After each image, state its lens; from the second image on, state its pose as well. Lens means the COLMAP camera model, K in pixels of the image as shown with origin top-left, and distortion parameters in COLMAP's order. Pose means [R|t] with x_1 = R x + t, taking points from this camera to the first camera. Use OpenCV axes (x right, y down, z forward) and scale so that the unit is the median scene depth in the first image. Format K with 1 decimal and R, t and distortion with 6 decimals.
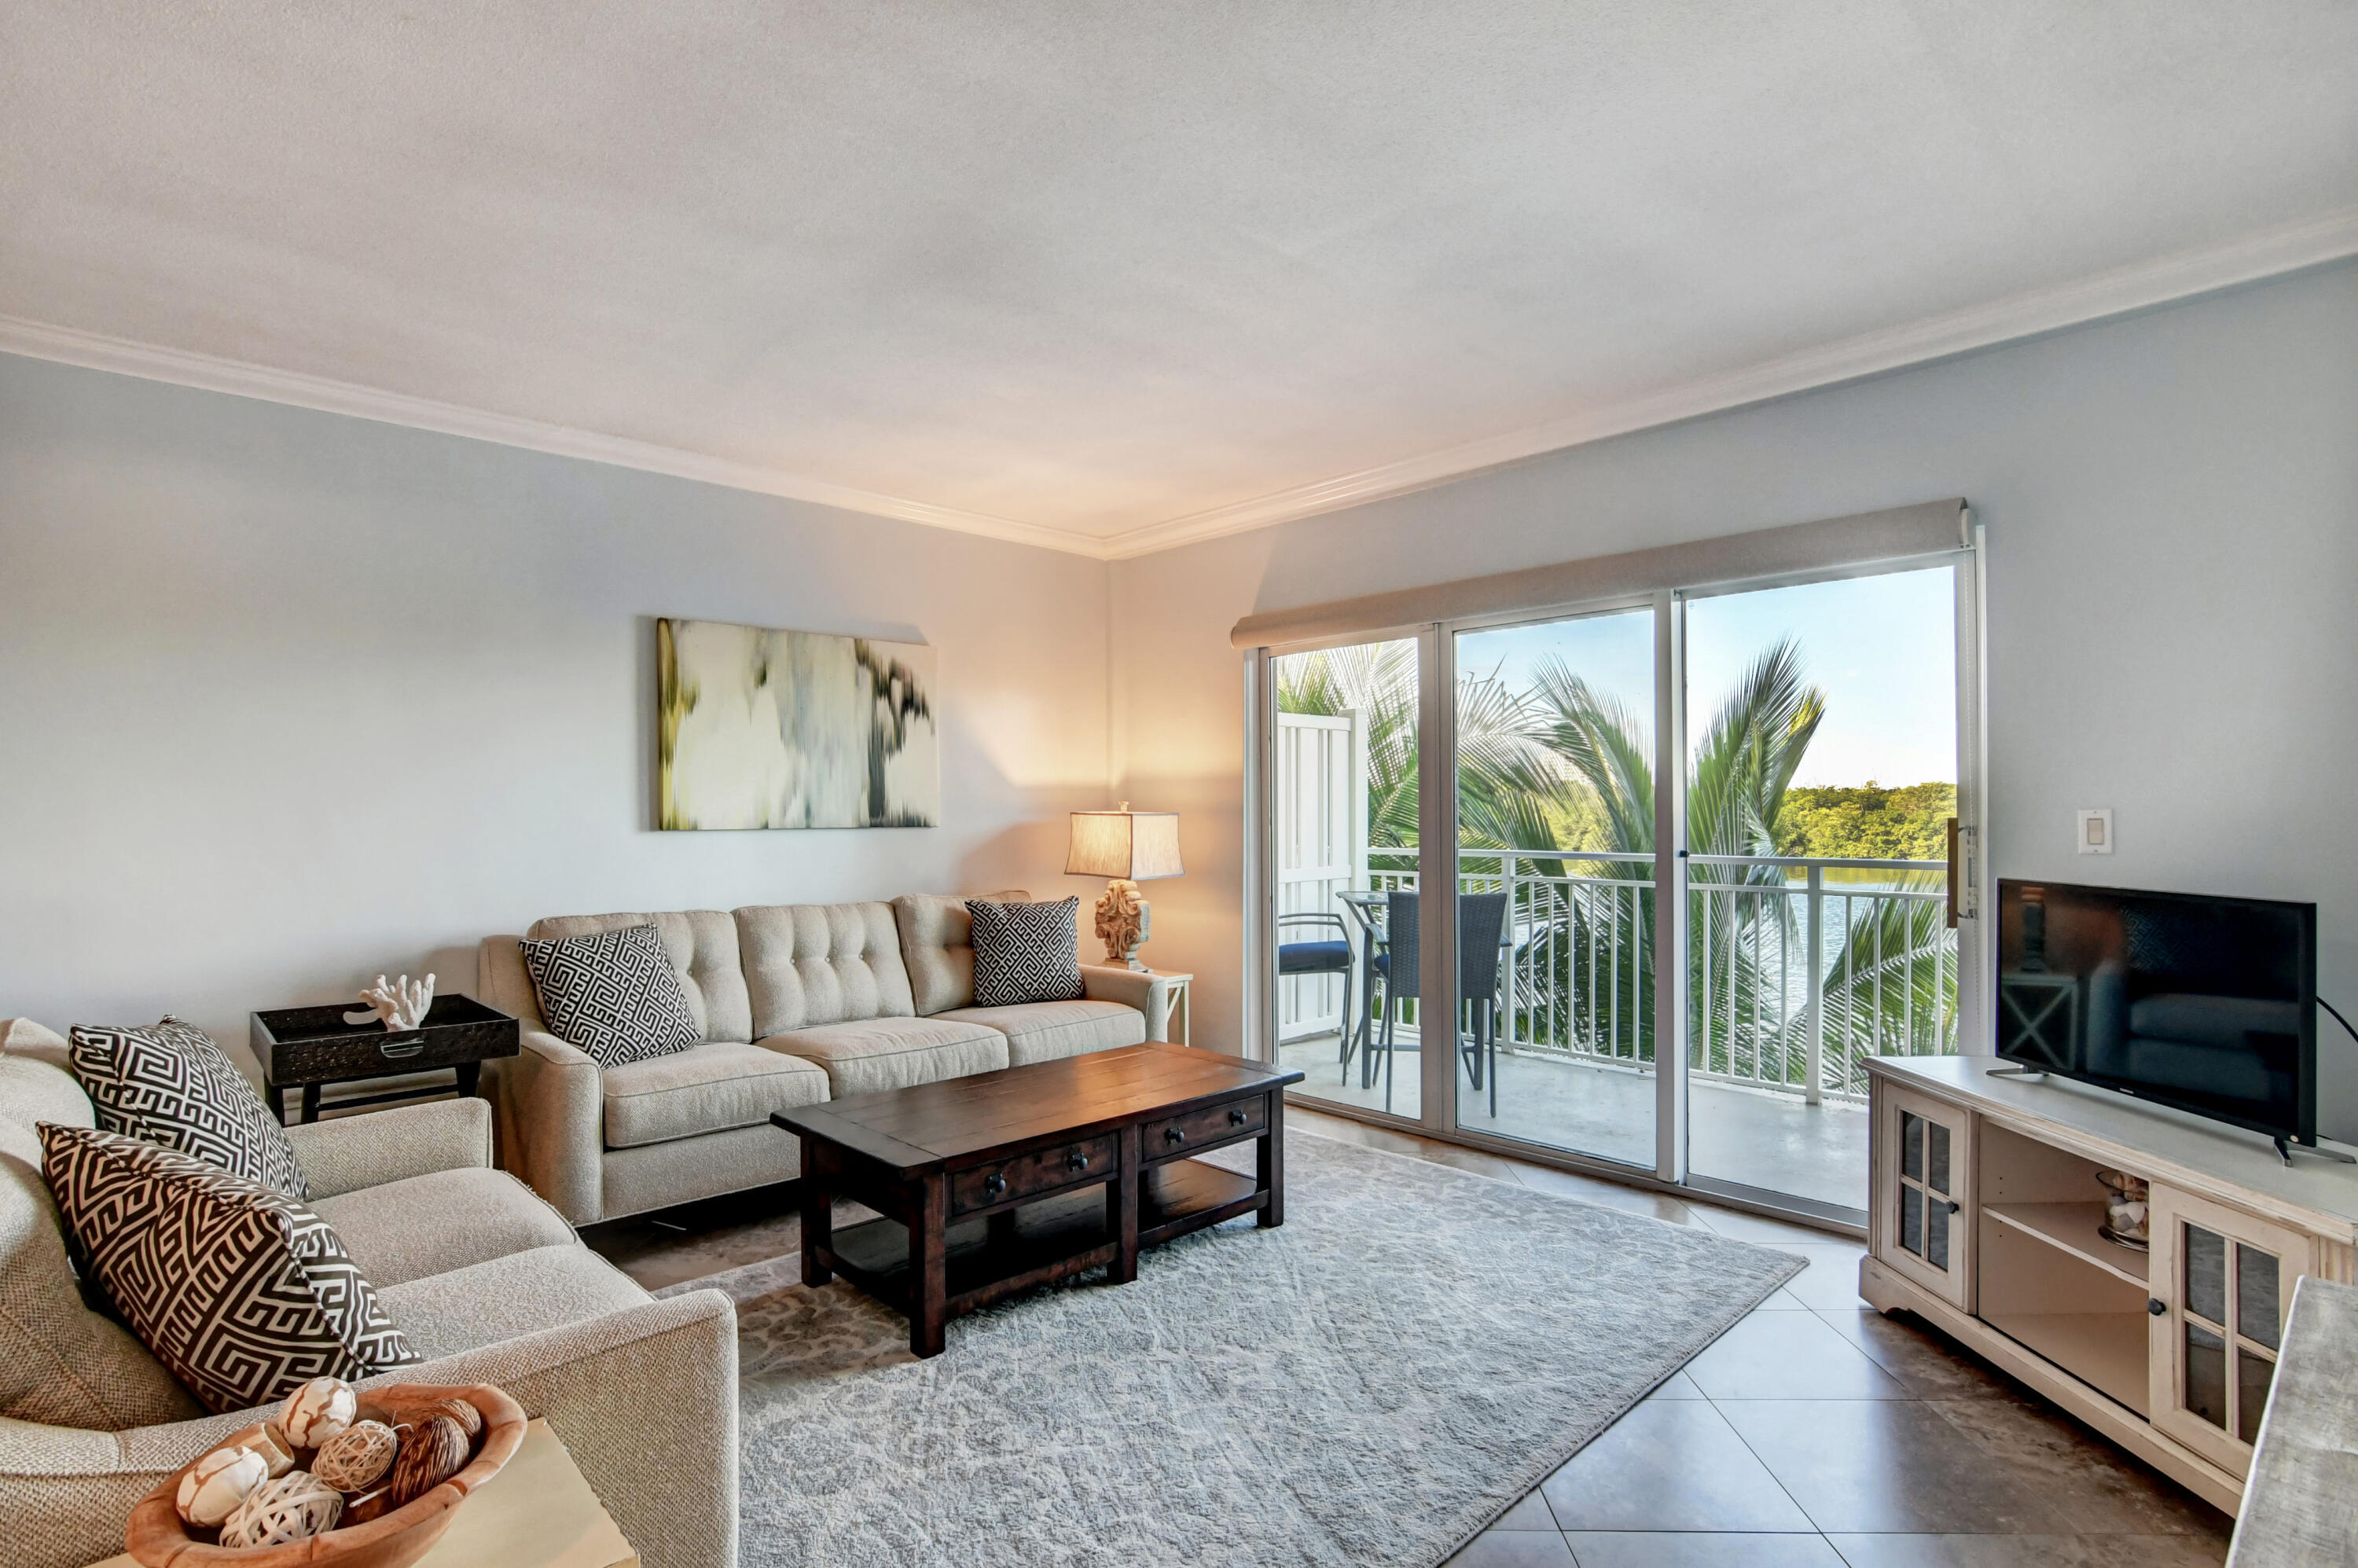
lens RADIAL K [[1154.5, 0, 1184.2], [0, 1154.5, 798.6], [0, 0, 1]] dist [-0.022145, 0.007209]
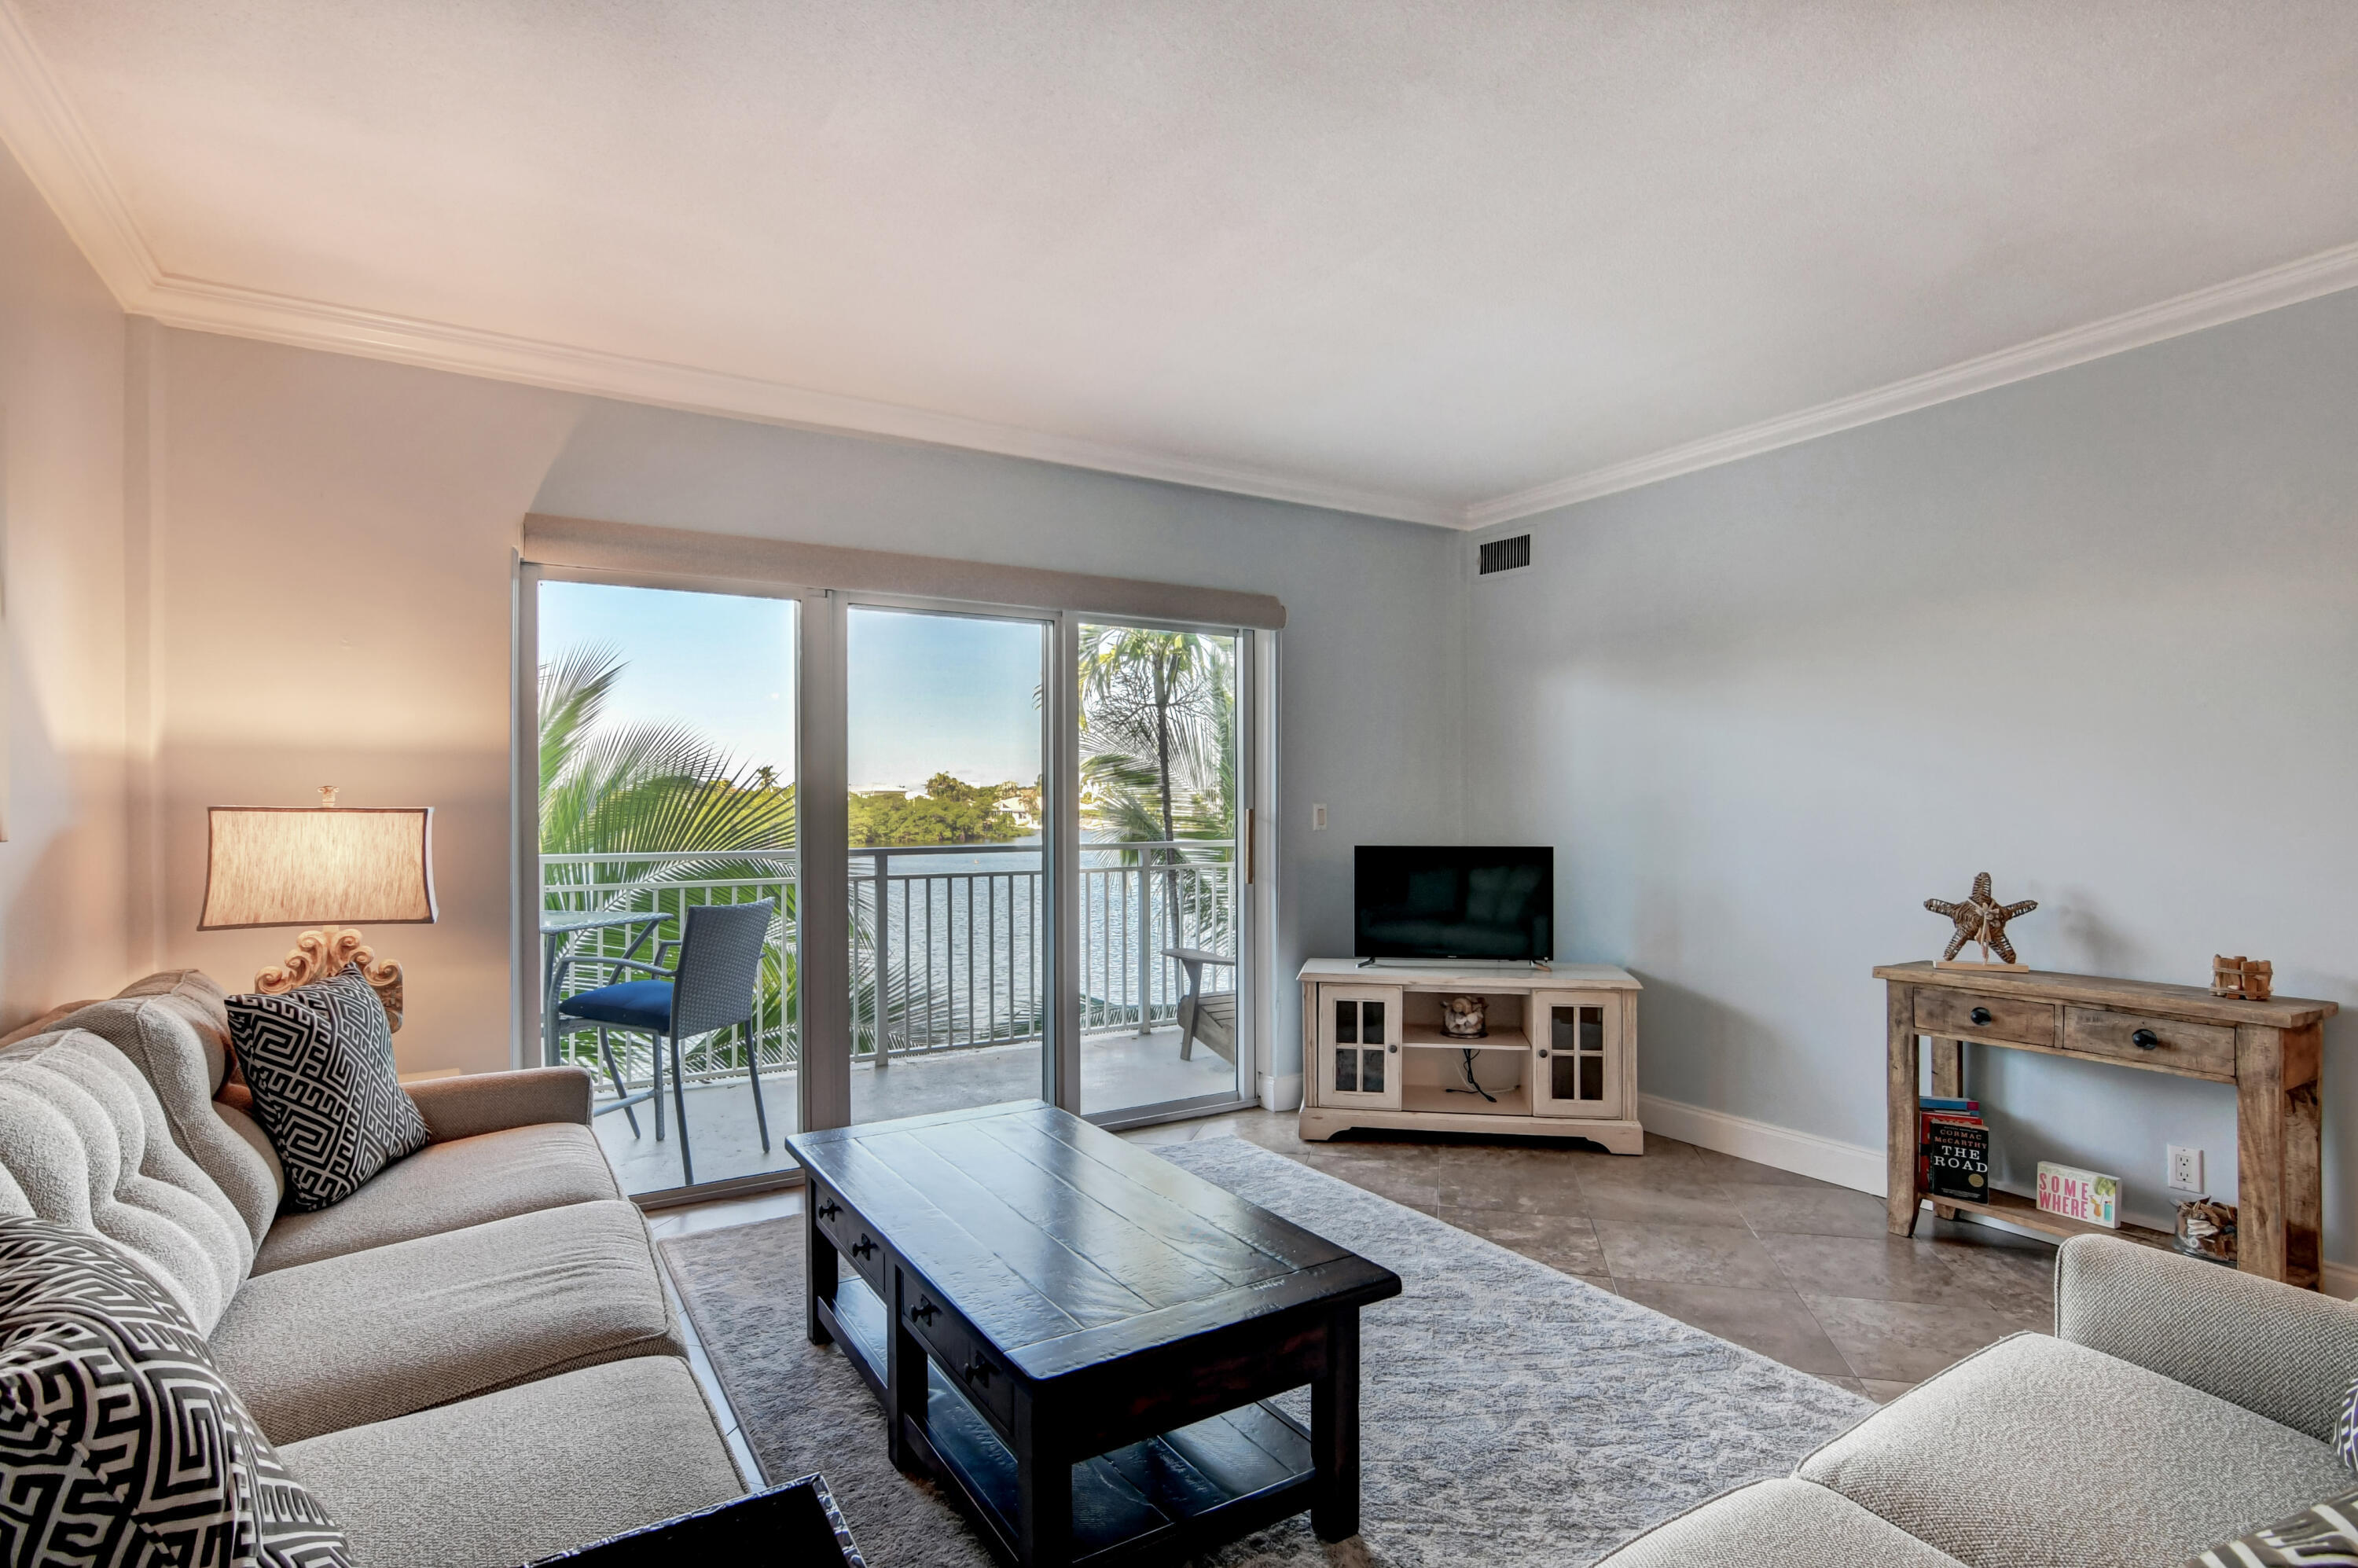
lens RADIAL K [[1154.5, 0, 1163.5], [0, 1154.5, 790.0], [0, 0, 1]] dist [-0.022145, 0.007209]
pose [[0.210986, 0.014215, 0.977386, -0.969138], [-0.008327, 0.999884, -0.012745, 0.014564], [-0.977454, -0.005450, 0.211080, 0.952114]]
